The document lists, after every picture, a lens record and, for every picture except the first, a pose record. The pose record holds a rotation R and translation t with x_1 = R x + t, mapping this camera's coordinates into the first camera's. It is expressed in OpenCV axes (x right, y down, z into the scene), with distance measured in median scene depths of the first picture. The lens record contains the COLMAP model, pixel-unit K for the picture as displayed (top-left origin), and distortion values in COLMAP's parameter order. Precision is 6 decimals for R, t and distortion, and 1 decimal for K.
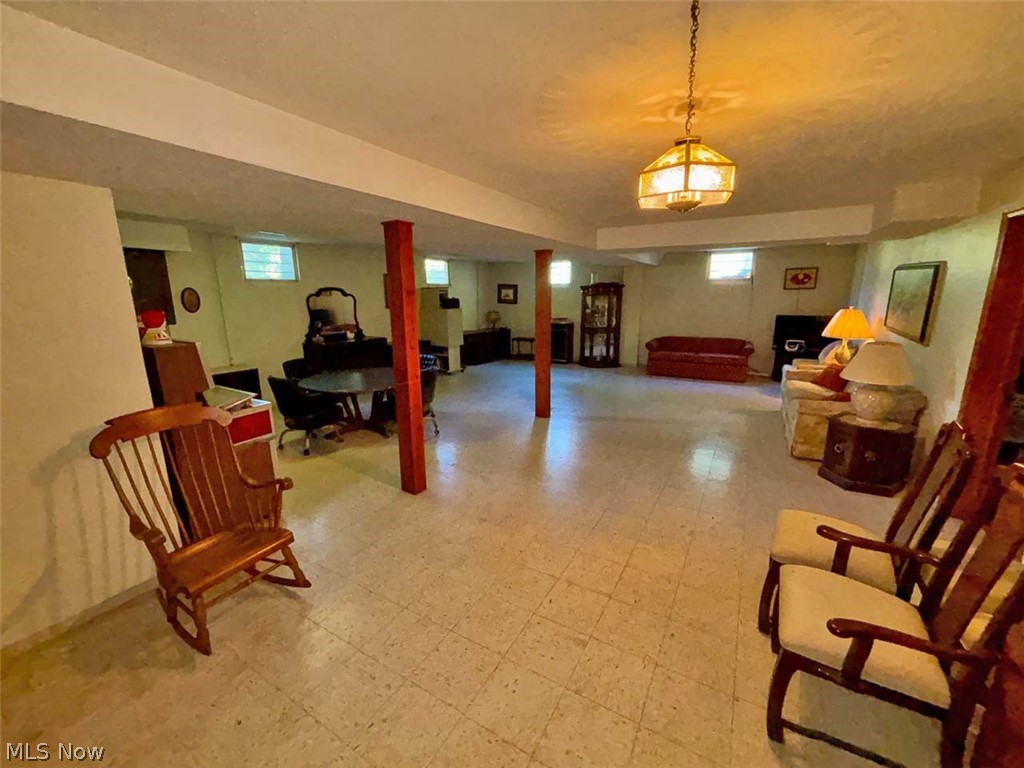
lens RADIAL K [[412.8, 0, 509.2], [0, 412.8, 387.3], [0, 0, 1]] dist [0.001681, 0.000023]
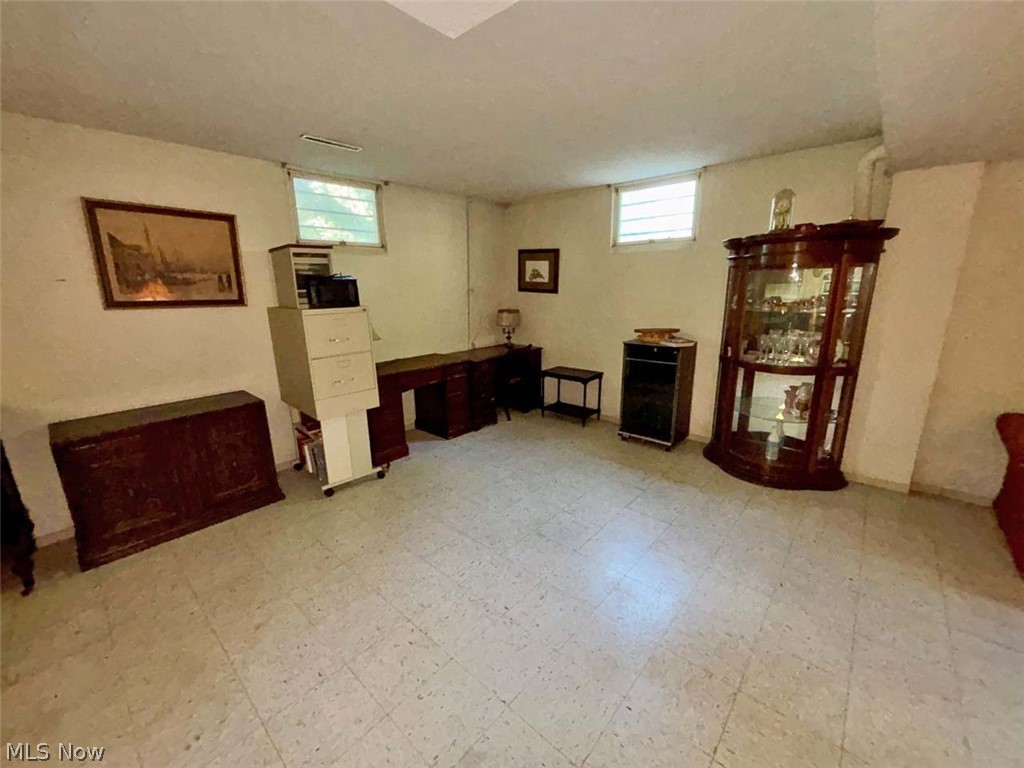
lens RADIAL K [[412.8, 0, 515.7], [0, 412.8, 381.9], [0, 0, 1]] dist [0.001681, 0.000023]
pose [[0.981860, 0.038587, -0.185638, 0.070582], [-0.036131, 0.999209, 0.016598, -0.132111], [0.186131, -0.009590, 0.982478, 0.653421]]
